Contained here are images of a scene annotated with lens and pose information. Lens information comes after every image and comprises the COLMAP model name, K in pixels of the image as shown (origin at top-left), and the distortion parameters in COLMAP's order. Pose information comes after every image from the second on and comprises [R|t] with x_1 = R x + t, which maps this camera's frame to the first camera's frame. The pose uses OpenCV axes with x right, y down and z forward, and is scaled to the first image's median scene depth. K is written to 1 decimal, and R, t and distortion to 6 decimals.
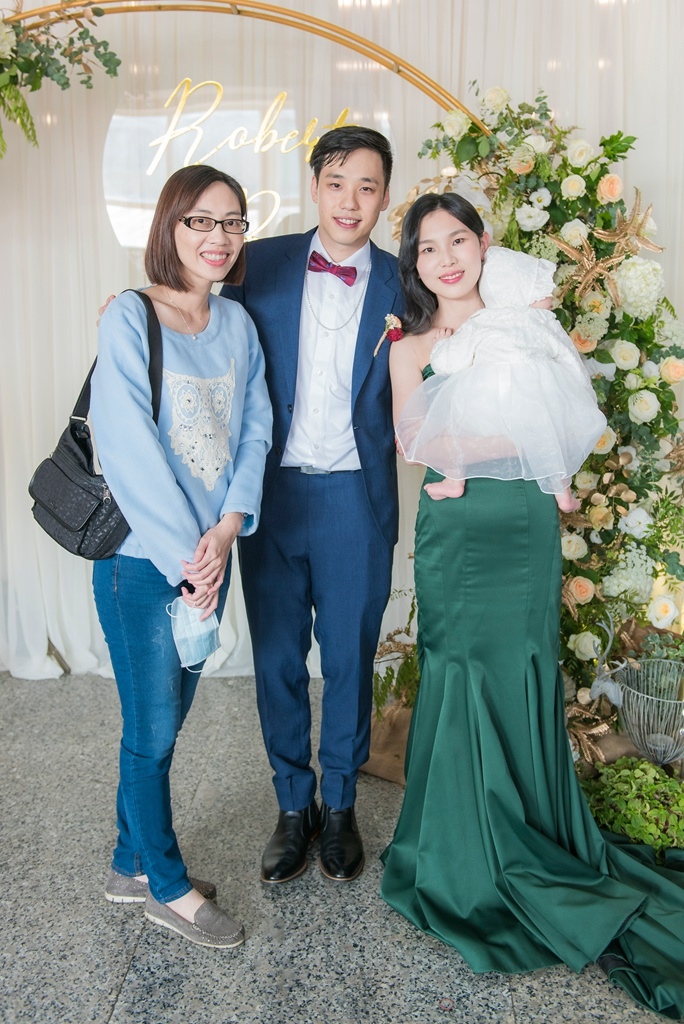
lens RADIAL K [[1088.1, 0, 353.2], [0, 1088.1, 429.7], [0, 0, 1]] dist [-0.013320, 0.000000]
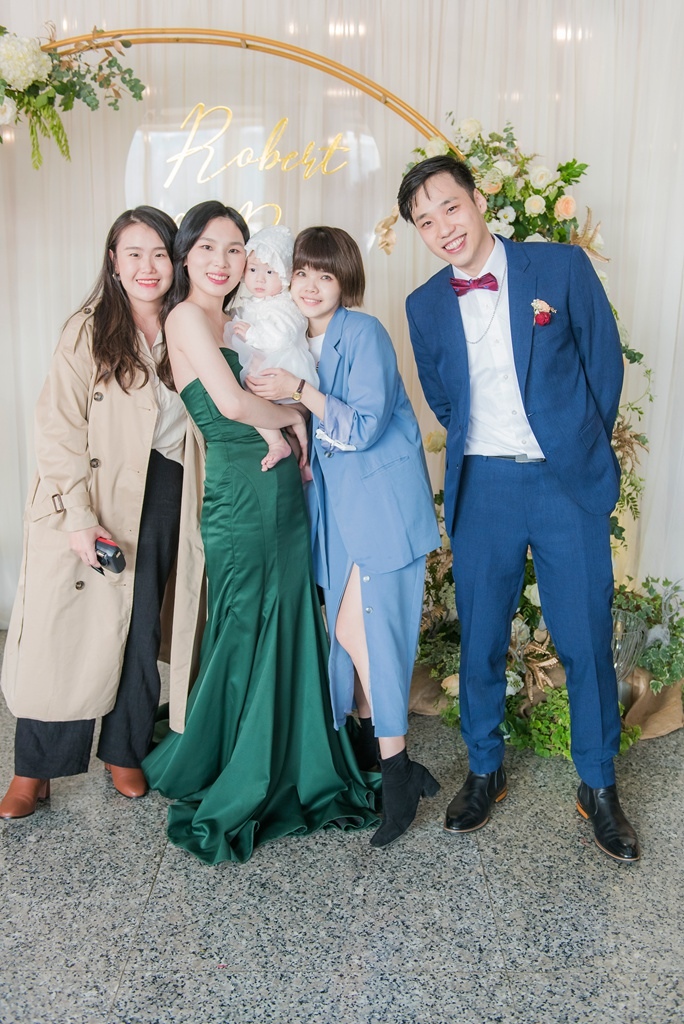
lens RADIAL K [[1059.3, 0, 366.4], [0, 1059.3, 485.4], [0, 0, 1]] dist [-0.018046, 0.000000]
pose [[0.998370, 0.007511, 0.056574, -0.040983], [-0.009372, 0.999421, 0.032694, 0.042701], [-0.056295, -0.033171, 0.997863, -0.140205]]
